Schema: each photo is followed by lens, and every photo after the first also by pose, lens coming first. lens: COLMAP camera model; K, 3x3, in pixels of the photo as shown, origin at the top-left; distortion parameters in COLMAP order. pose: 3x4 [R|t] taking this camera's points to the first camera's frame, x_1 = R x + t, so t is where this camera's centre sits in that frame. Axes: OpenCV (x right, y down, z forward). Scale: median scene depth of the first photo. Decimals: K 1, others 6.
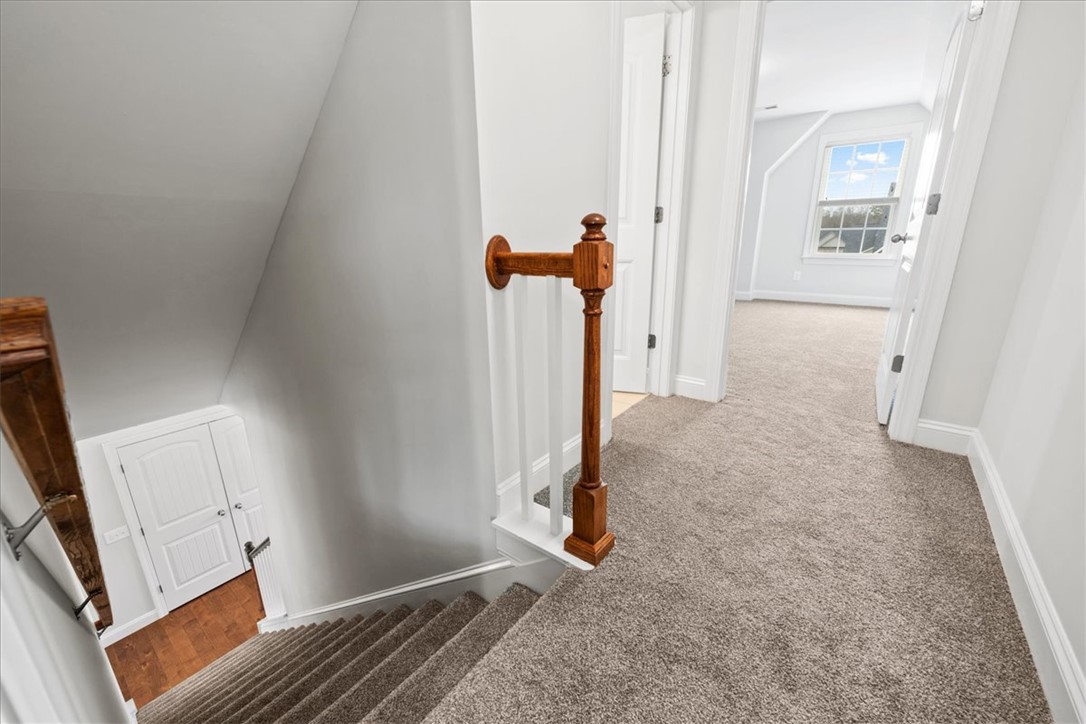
lens RADIAL K [[436.6, 0, 545.7], [0, 436.6, 360.2], [0, 0, 1]] dist [-0.000885, 0.000156]
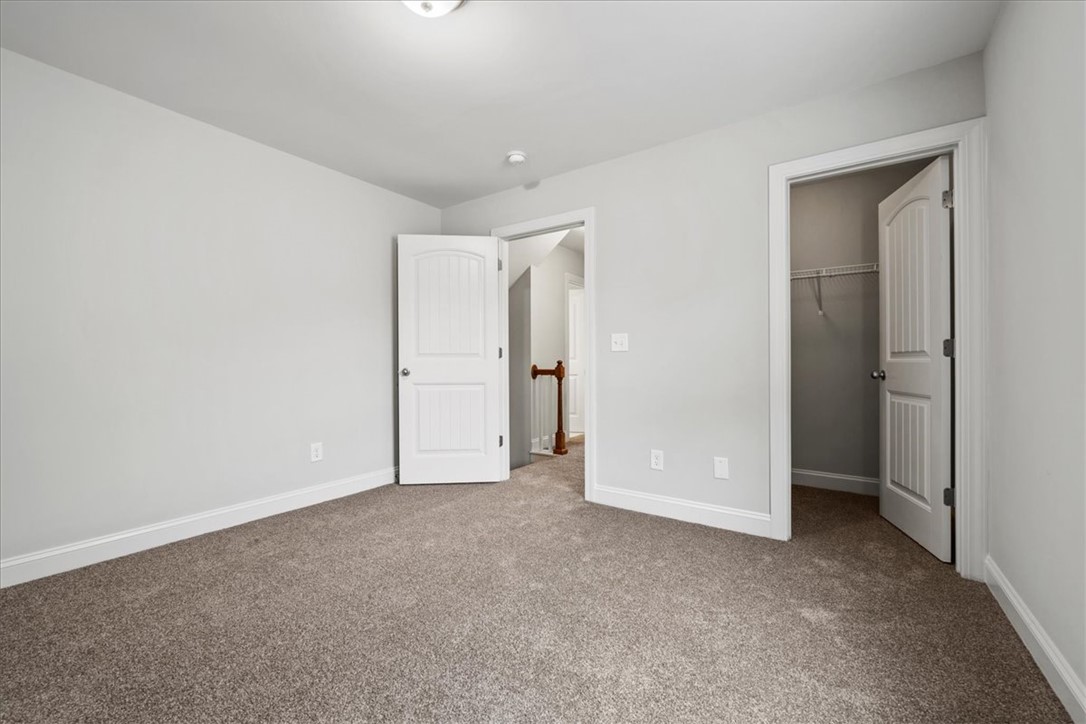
lens RADIAL K [[436.6, 0, 545.7], [0, 436.6, 360.2], [0, 0, 1]] dist [-0.000885, 0.000156]
pose [[0.998566, 0.009110, 0.052752, -0.216751], [0.005386, 0.963321, -0.268299, 0.693900], [-0.053261, 0.268198, 0.961890, -2.663496]]
